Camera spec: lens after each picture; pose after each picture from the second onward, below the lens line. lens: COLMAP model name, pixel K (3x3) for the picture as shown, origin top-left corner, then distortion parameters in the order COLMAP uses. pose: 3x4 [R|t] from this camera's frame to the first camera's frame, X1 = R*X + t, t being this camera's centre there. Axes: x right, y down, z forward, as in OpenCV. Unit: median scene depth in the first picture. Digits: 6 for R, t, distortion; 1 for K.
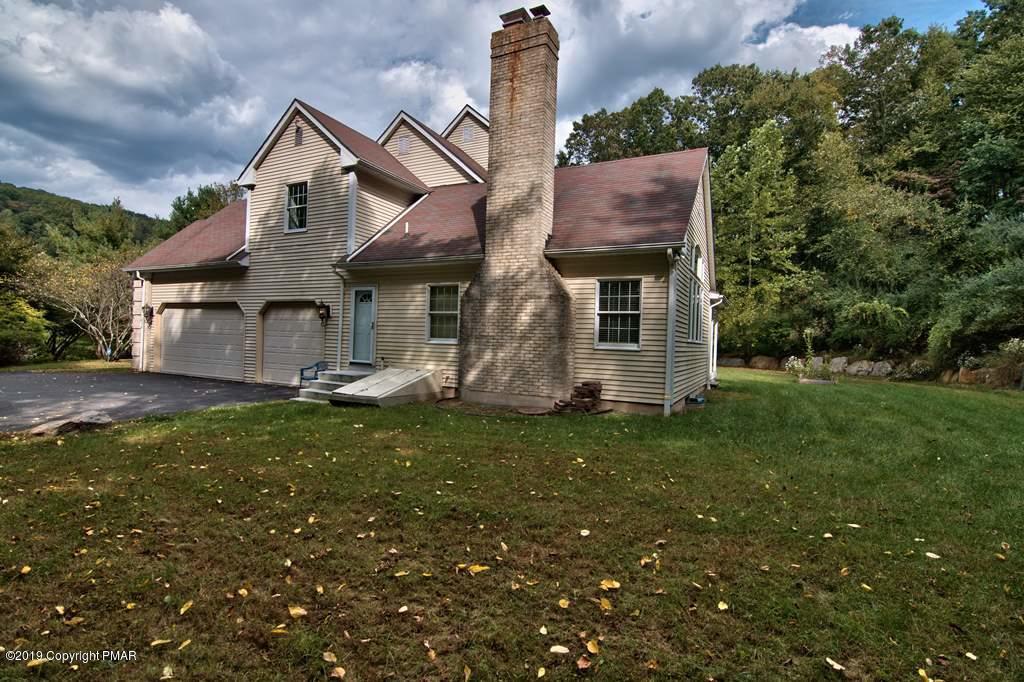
lens RADIAL K [[490.6, 0, 512.0], [0, 490.6, 341.0], [0, 0, 1]] dist [0.000084, -0.011101]
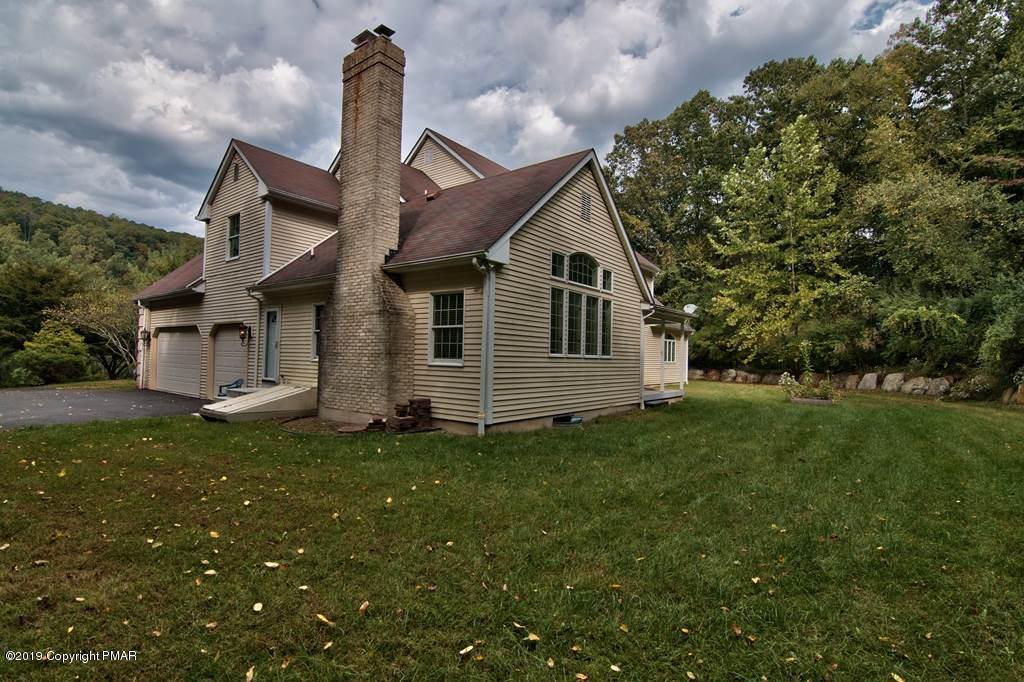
lens RADIAL K [[493.2, 0, 513.0], [0, 493.2, 347.9], [0, 0, 1]] dist [-0.003510, -0.008548]
pose [[0.983203, -0.014600, -0.181933, 0.229277], [0.010277, 0.999643, -0.024678, 0.003742], [0.182228, 0.022394, 0.983001, 0.031005]]
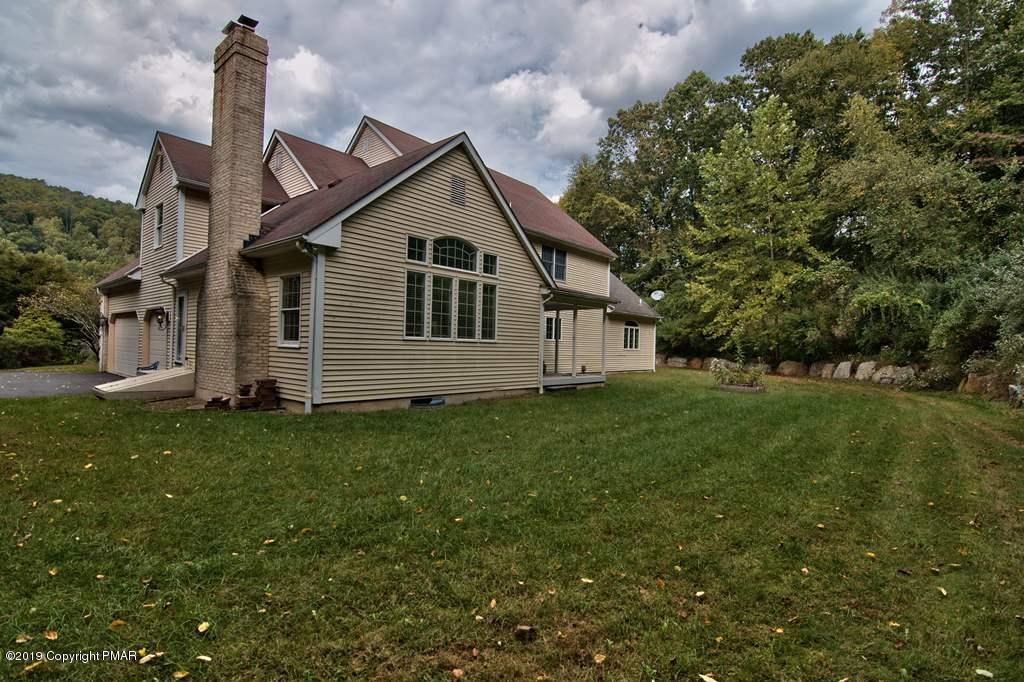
lens RADIAL K [[497.9, 0, 513.2], [0, 497.9, 351.4], [0, 0, 1]] dist [-0.018110, -0.001926]
pose [[0.972332, -0.005494, -0.233537, 0.389450], [0.006638, 0.999970, 0.004111, 0.011134], [0.233508, -0.005548, 0.972339, 0.055322]]
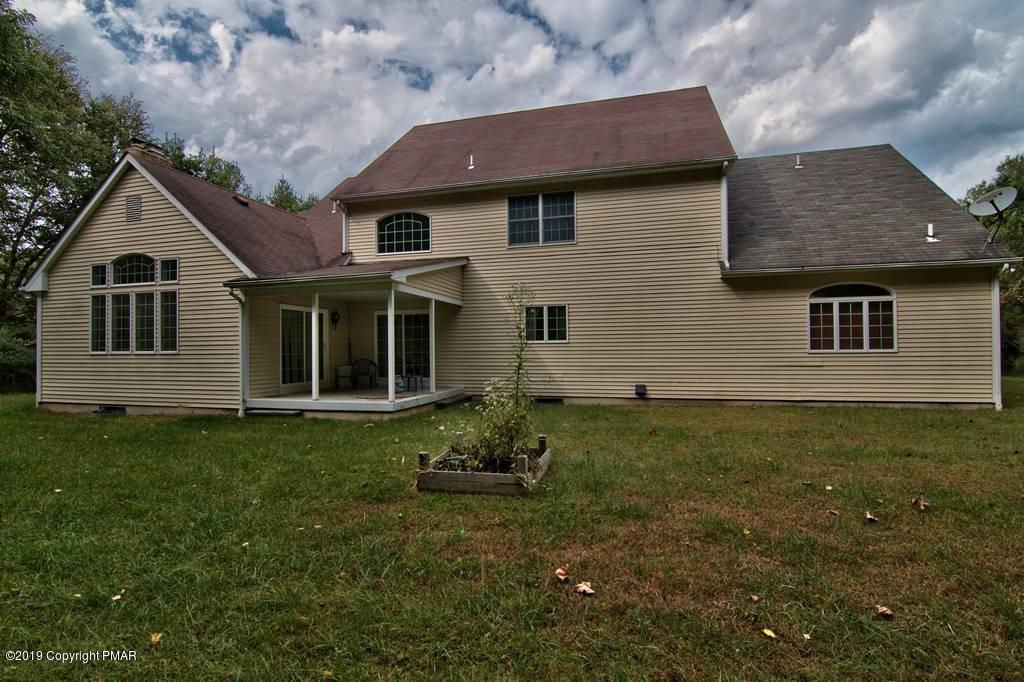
lens RADIAL K [[493.2, 0, 513.0], [0, 493.2, 347.9], [0, 0, 1]] dist [-0.003510, -0.008548]
pose [[0.191877, -0.037441, -0.980705, 0.806459], [0.017082, 0.999248, -0.034807, 0.020913], [0.981270, -0.010074, 0.192372, 0.849095]]
